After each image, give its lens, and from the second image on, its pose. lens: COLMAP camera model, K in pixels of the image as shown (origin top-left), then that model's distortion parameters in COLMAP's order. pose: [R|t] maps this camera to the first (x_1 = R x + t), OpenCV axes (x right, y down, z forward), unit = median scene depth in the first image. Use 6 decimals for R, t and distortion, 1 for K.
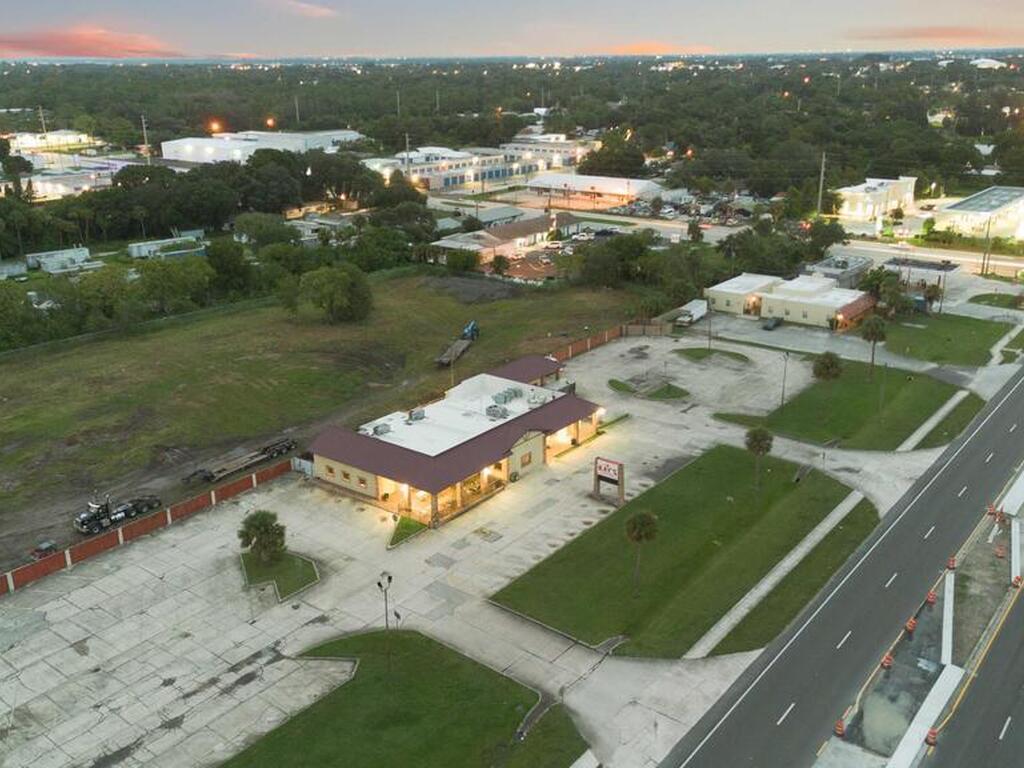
lens RADIAL K [[962.2, 0, 508.5], [0, 962.2, 383.7], [0, 0, 1]] dist [0.062906, 0.000000]
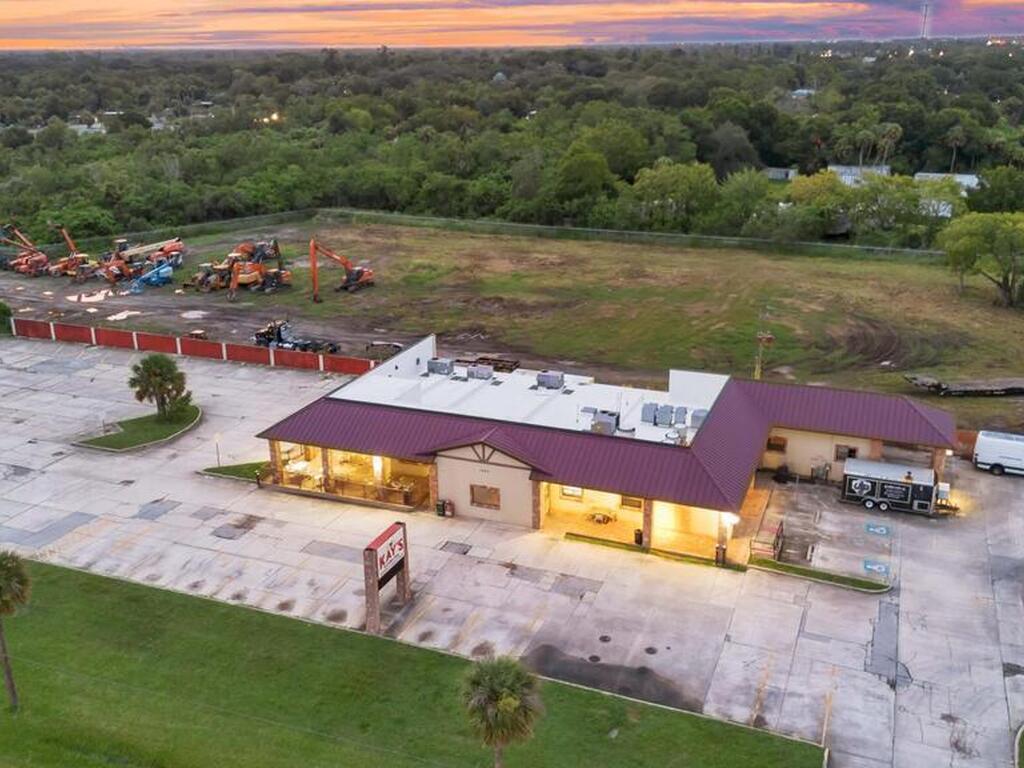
lens RADIAL K [[962.2, 0, 520.3], [0, 962.2, 385.4], [0, 0, 1]] dist [0.062906, 0.000000]
pose [[0.277685, 0.322376, -0.904967, 0.467212], [-0.301210, 0.923730, 0.236635, -0.106345], [0.912230, 0.206875, 0.353609, 0.773424]]
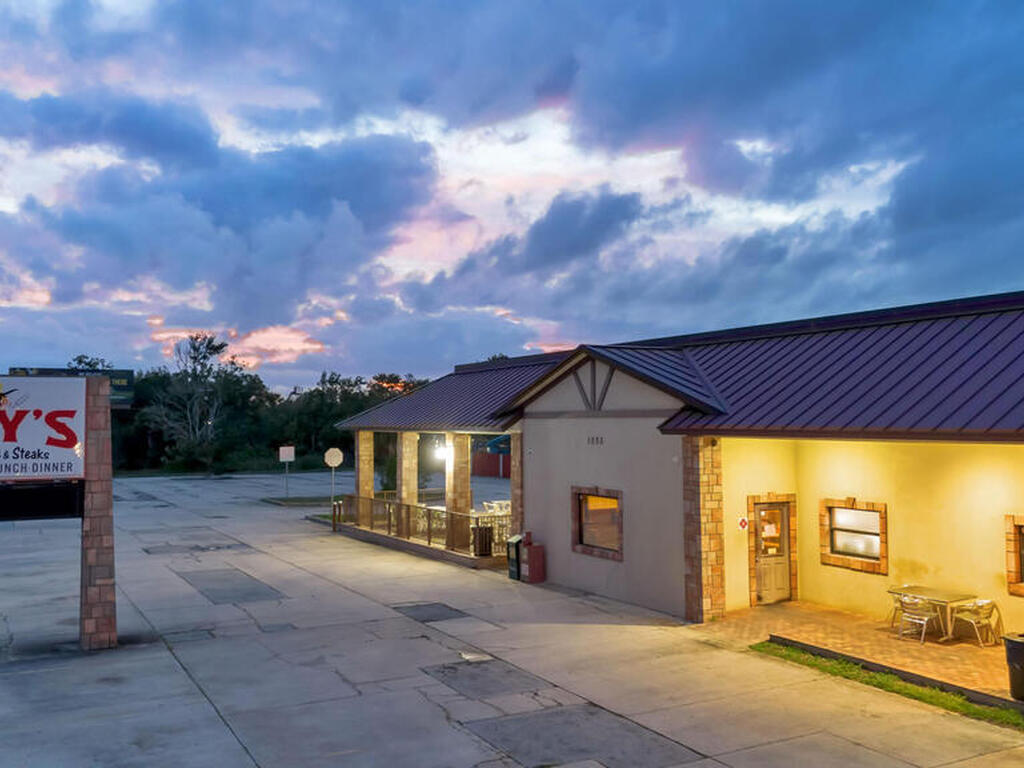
lens RADIAL K [[962.2, 0, 511.3], [0, 962.2, 386.4], [0, 0, 1]] dist [0.062906, 0.000000]
pose [[-0.408527, -0.026978, -0.912347, 0.188229], [-0.290811, 0.951319, 0.102087, 0.037719], [0.865179, 0.307026, -0.396485, 0.999566]]
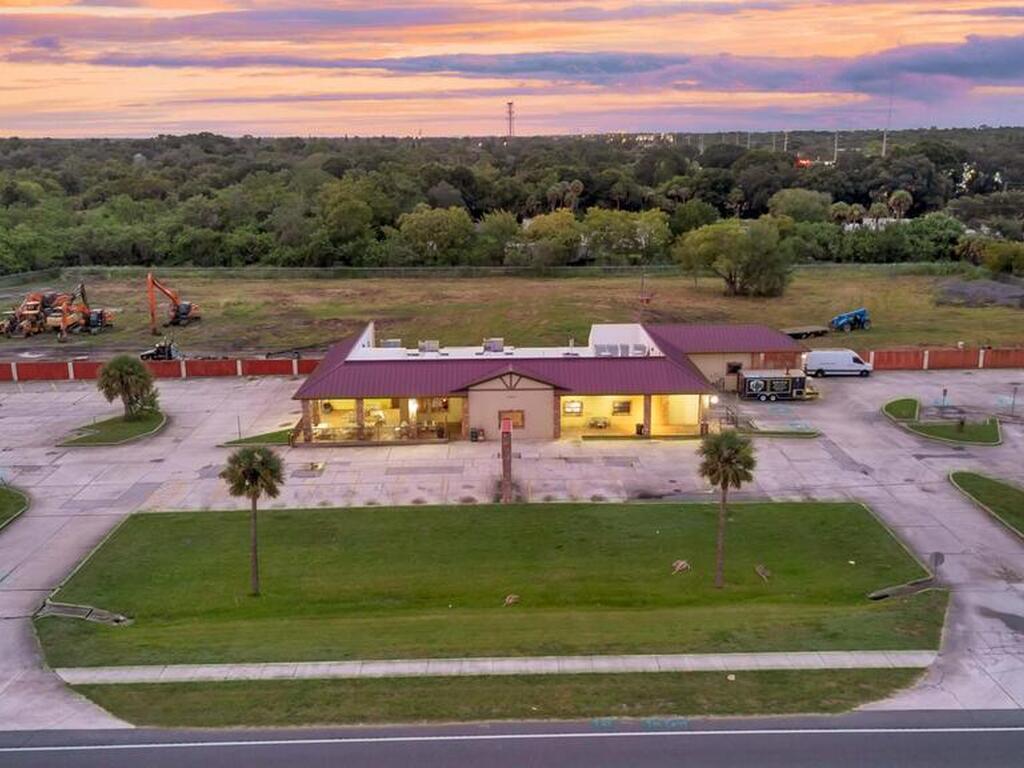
lens RADIAL K [[962.2, 0, 512.5], [0, 962.2, 385.6], [0, 0, 1]] dist [0.062906, 0.000000]
pose [[0.625520, 0.196261, -0.755120, 0.487352], [-0.247295, 0.967815, 0.046690, 0.024738], [0.739980, 0.157532, 0.653922, 0.536576]]
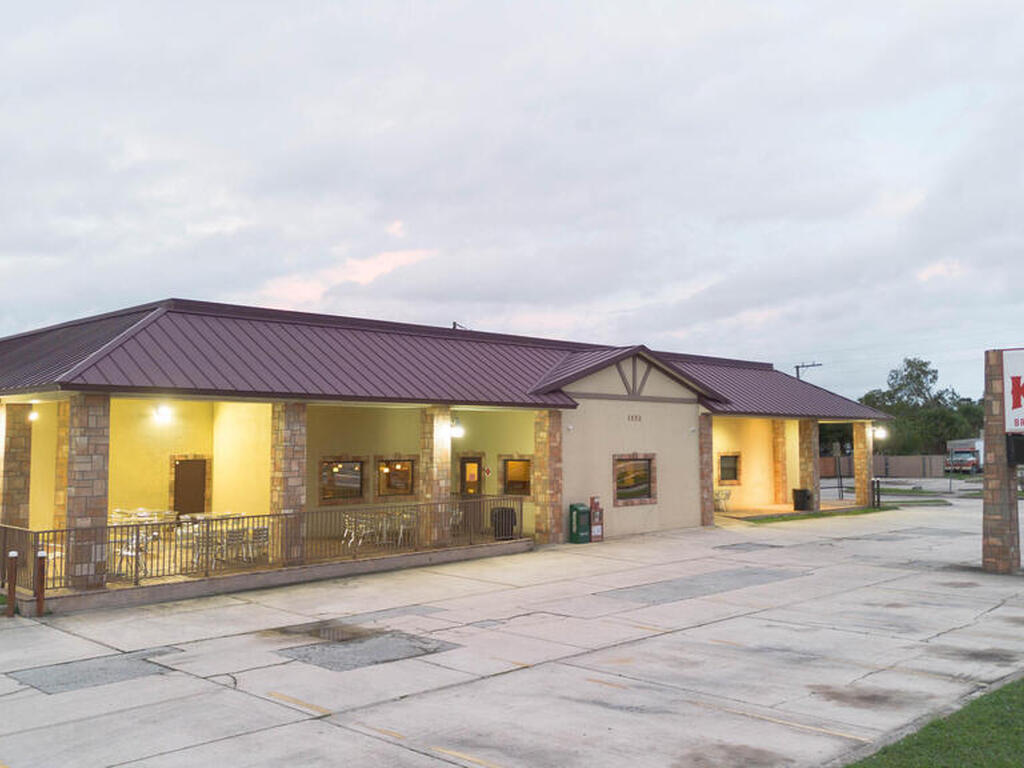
lens RADIAL K [[962.2, 0, 511.7], [0, 962.2, 381.8], [0, 0, 1]] dist [0.062906, 0.000000]
pose [[0.993163, -0.005397, -0.116613, 0.015089], [-0.040104, 0.922361, -0.384241, 0.146428], [0.109633, 0.386291, 0.915838, 0.717584]]
